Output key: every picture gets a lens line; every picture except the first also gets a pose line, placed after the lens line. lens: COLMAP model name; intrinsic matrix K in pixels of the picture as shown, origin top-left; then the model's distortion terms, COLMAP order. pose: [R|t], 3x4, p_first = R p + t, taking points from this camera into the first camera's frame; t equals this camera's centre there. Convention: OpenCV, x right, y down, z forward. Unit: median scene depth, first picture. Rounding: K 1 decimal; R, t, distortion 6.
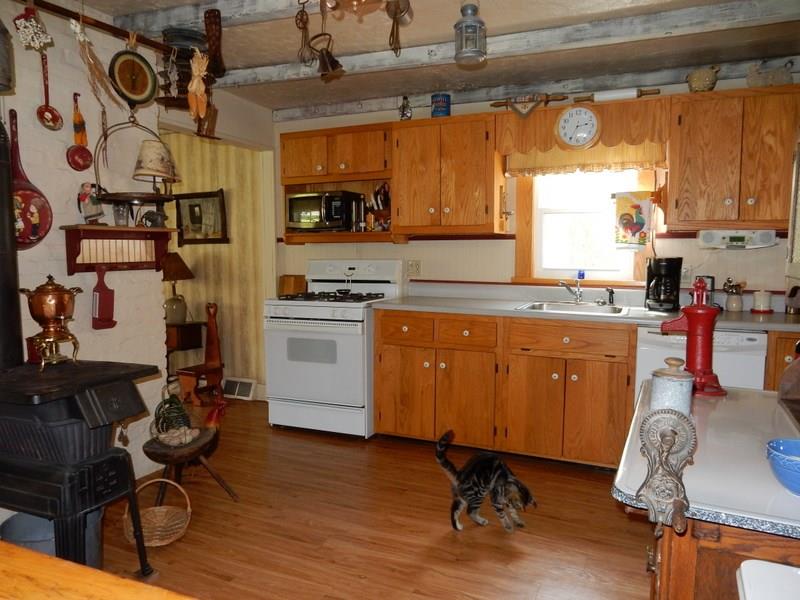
lens RADIAL K [[591.5, 0, 395.3], [0, 591.5, 299.8], [0, 0, 1]] dist [-0.008121, 0.005026]
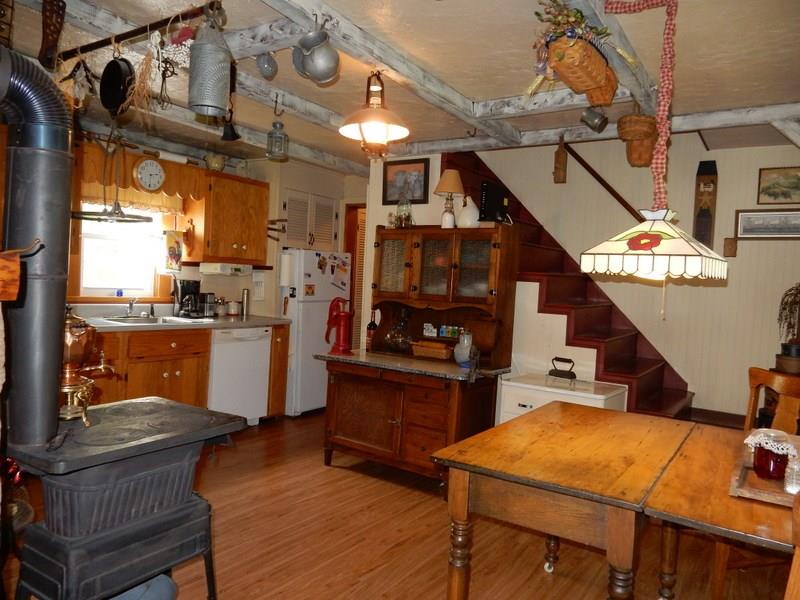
lens RADIAL K [[591.5, 0, 399.6], [0, 591.5, 304.6], [0, 0, 1]] dist [-0.008121, 0.005026]
pose [[0.155953, -0.035785, 0.987116, -0.787356], [0.039030, 0.998786, 0.030041, -0.033961], [-0.986993, 0.033842, 0.157161, 0.273088]]
